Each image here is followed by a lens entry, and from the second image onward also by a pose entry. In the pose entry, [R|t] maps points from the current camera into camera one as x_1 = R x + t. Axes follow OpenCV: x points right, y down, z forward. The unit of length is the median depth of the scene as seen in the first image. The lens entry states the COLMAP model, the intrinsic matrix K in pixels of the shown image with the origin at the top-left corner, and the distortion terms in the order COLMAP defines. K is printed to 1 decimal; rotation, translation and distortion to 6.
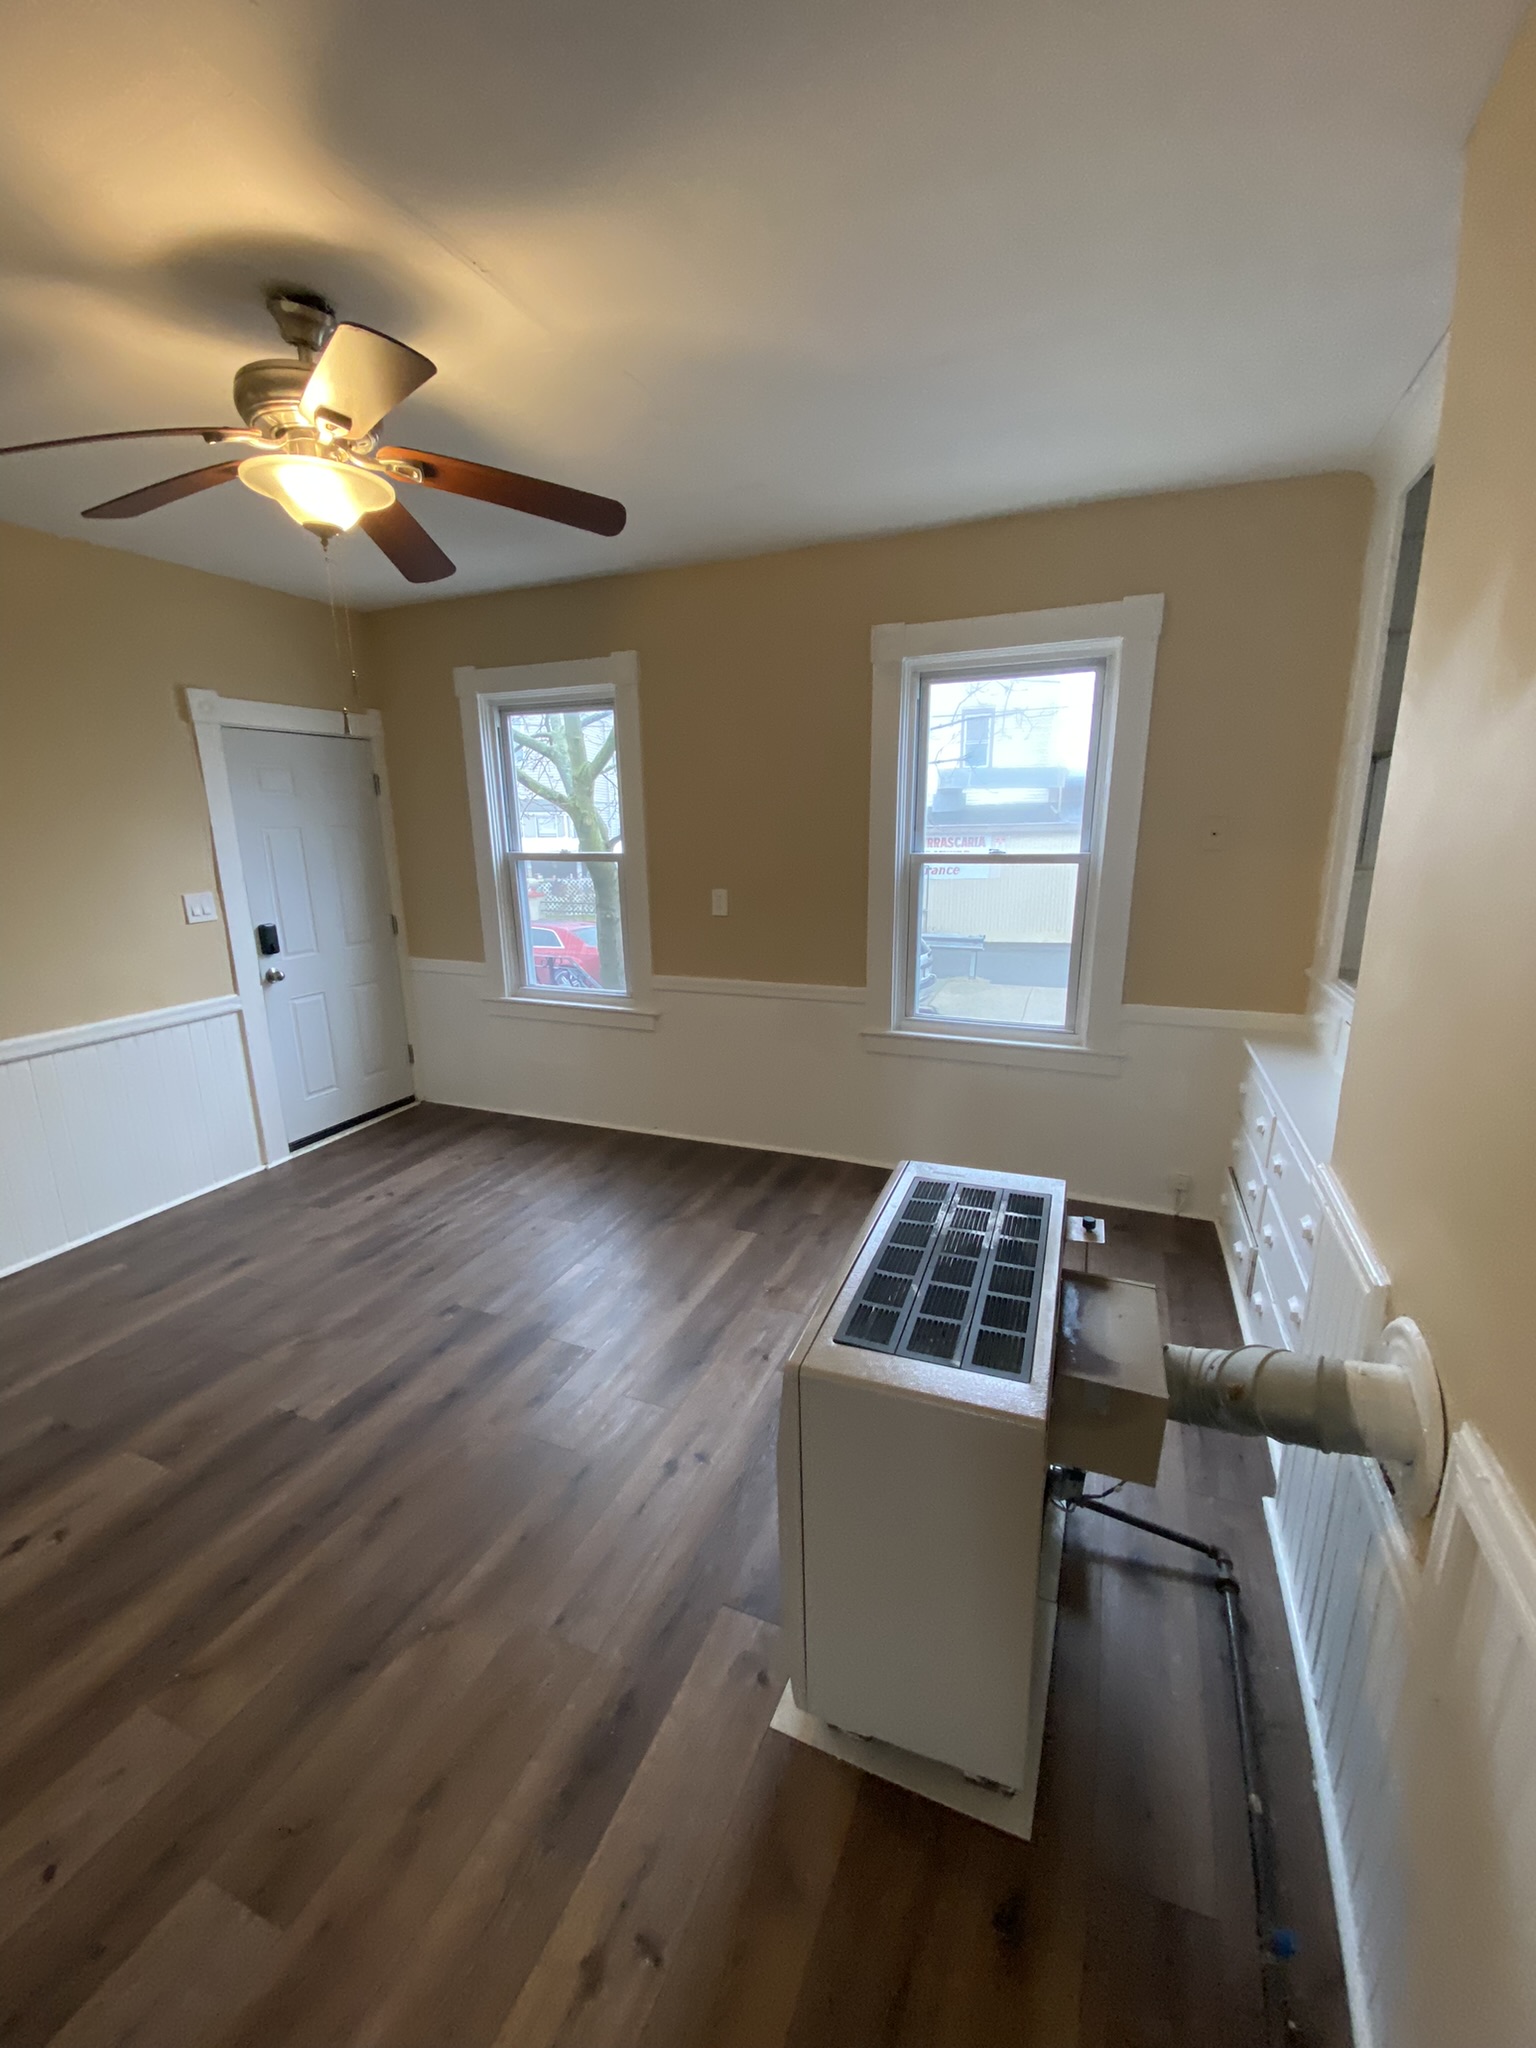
lens RADIAL K [[828.5, 0, 766.6], [0, 828.5, 1017.5], [0, 0, 1]] dist [0.010102, -0.013967]
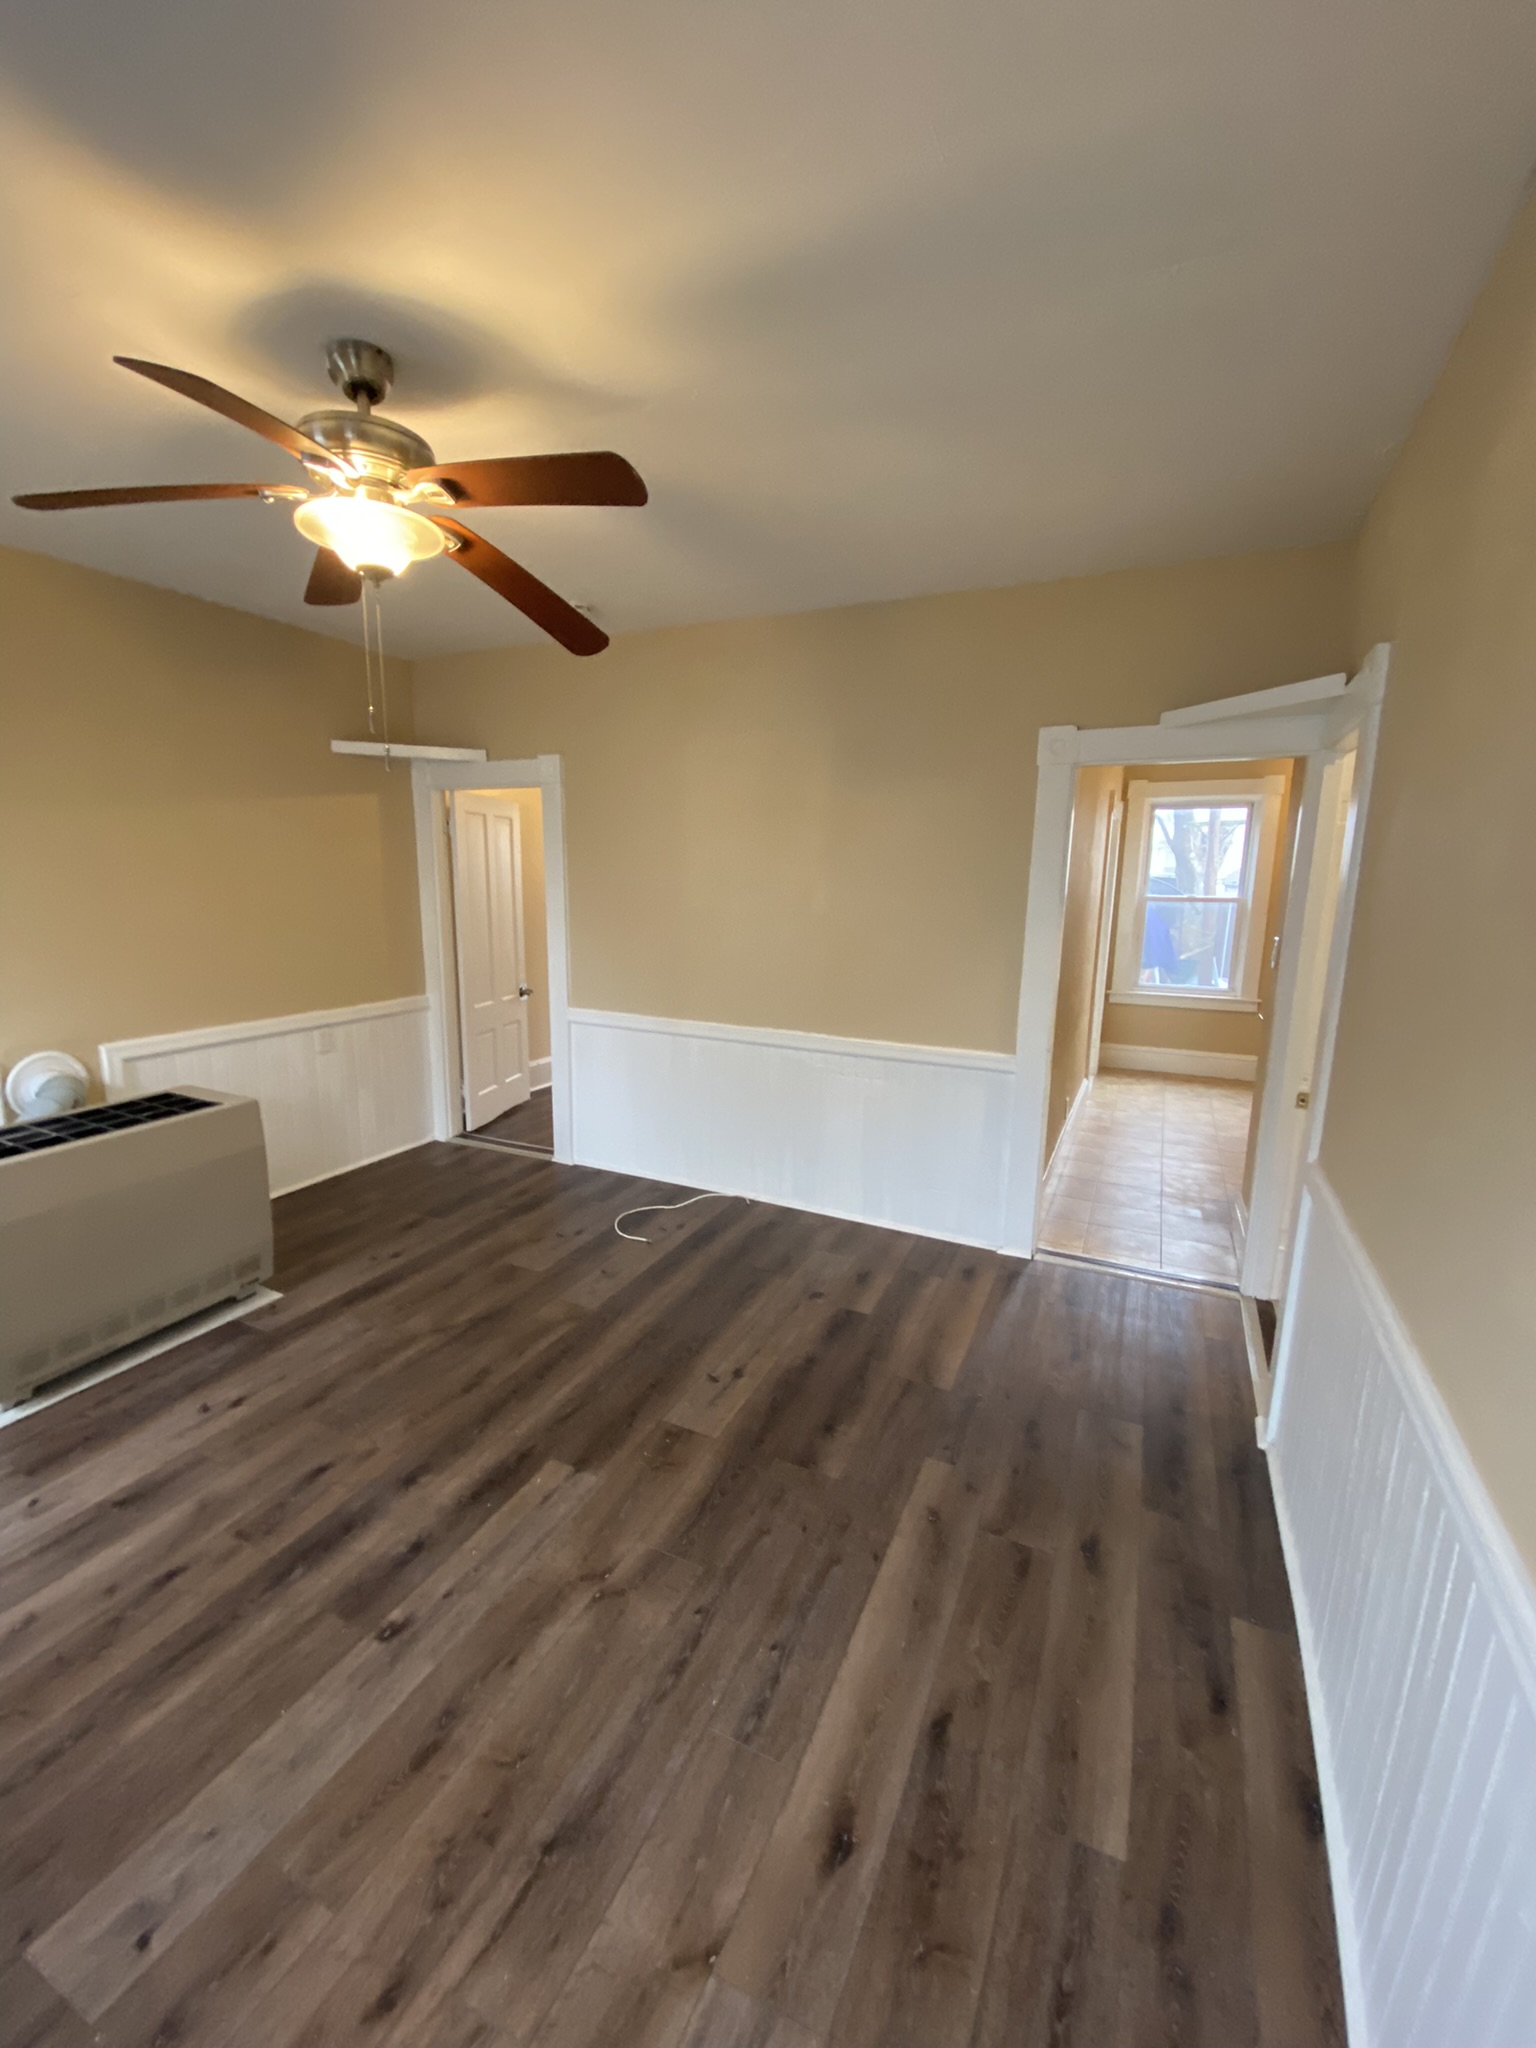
lens RADIAL K [[830.2, 0, 768.0], [0, 830.2, 1024.0], [0, 0, 1]] dist [-0.000392, -0.000051]
pose [[-0.999423, -0.009294, 0.032662, -0.758658], [0.005083, 0.910037, 0.414496, -0.361755], [-0.033576, 0.414423, -0.909465, 1.531571]]
